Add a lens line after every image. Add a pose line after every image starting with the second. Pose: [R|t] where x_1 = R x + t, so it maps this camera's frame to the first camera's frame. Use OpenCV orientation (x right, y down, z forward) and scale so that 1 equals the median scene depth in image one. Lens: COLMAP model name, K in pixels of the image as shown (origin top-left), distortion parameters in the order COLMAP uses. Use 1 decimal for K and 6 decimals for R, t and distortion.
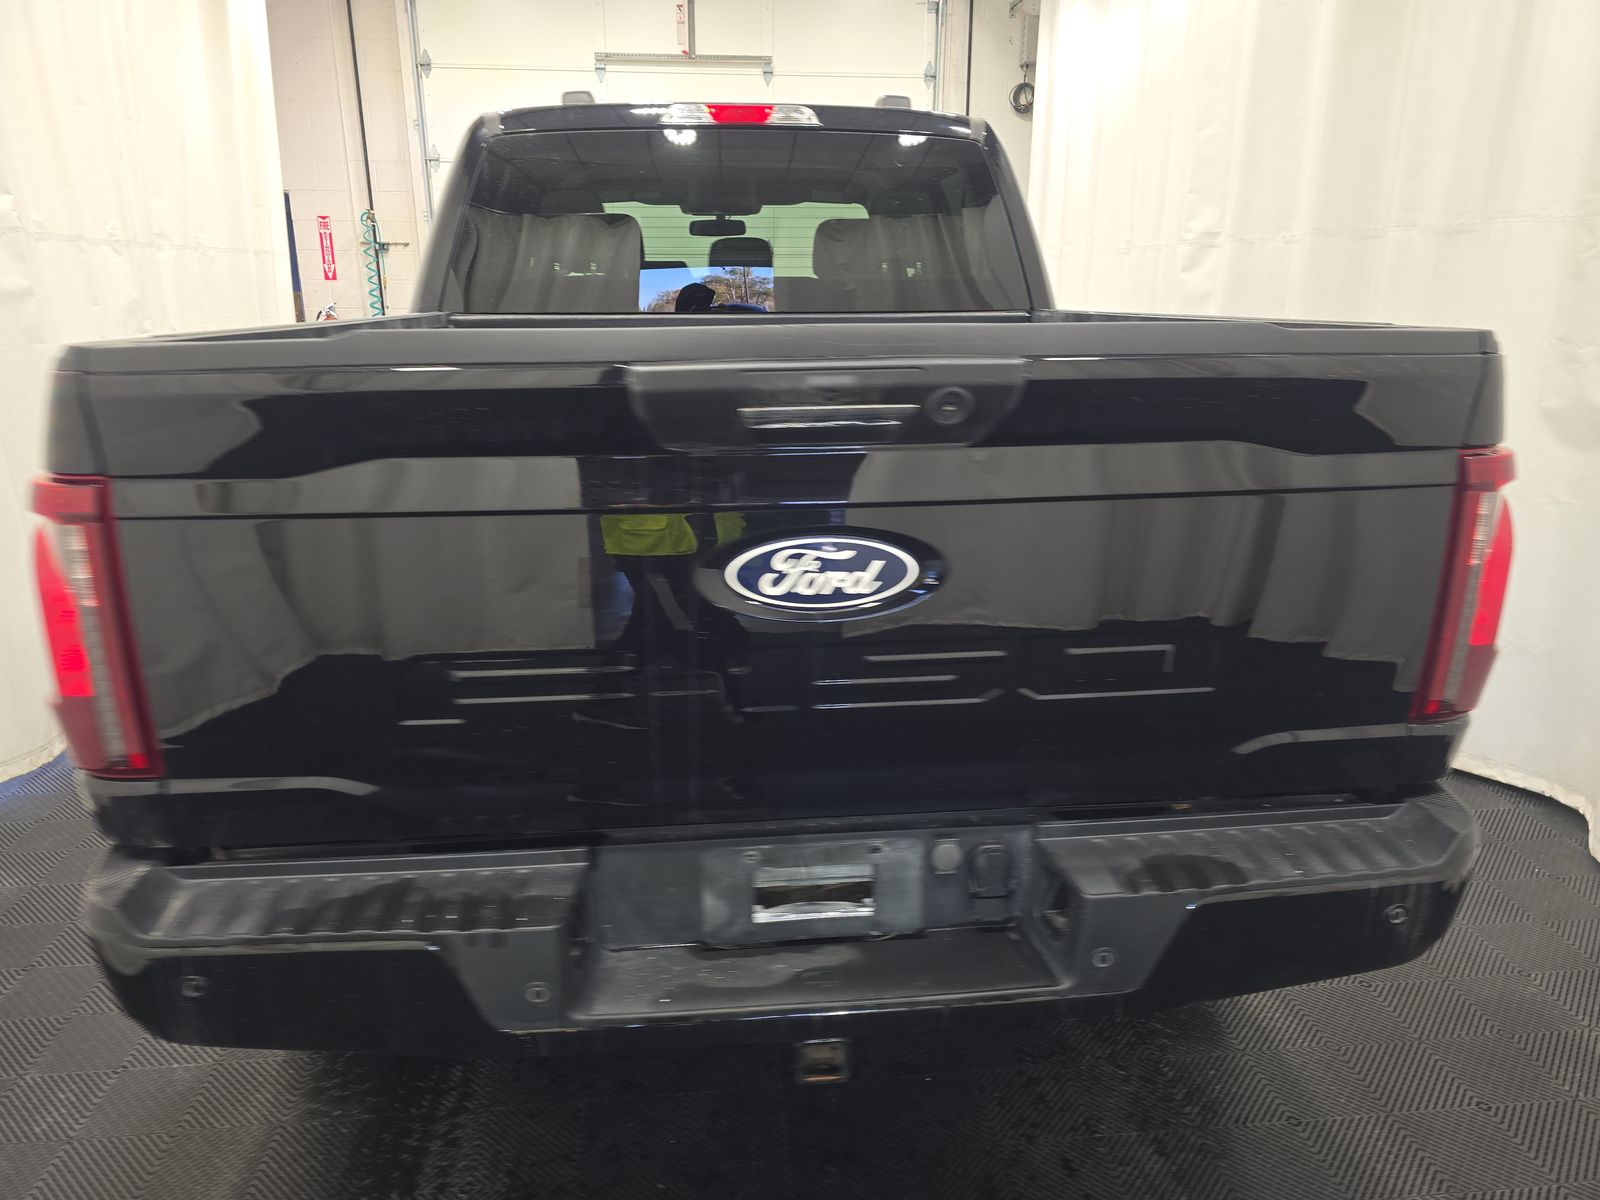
lens RADIAL K [[1085.0, 0, 800.5], [0, 1085.0, 605.6], [0, 0, 1]] dist [0.027340, -0.016223]
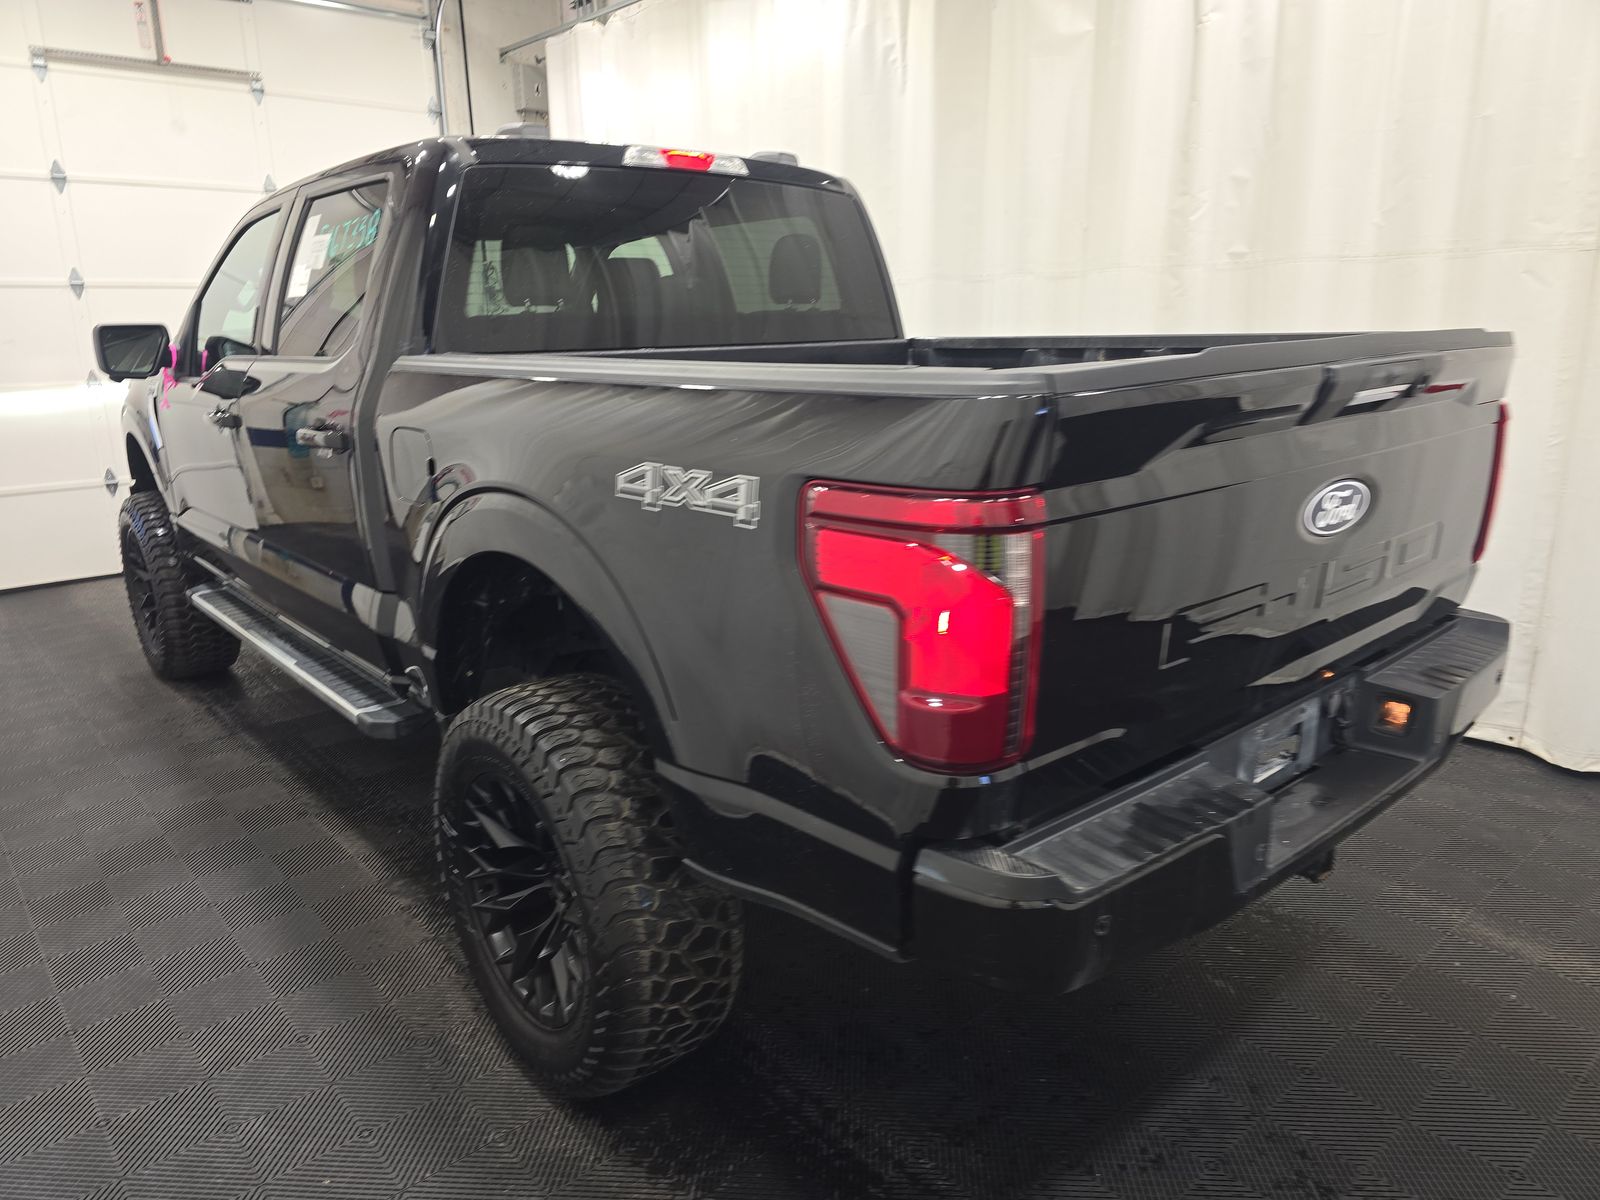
lens RADIAL K [[1085.0, 0, 799.5], [0, 1085.0, 599.0], [0, 0, 1]] dist [0.027340, -0.016223]
pose [[0.818771, -0.154332, 0.552987, -0.616493], [0.174660, 0.984496, 0.016155, -0.026564], [-0.546907, 0.083357, 0.833033, 0.088452]]
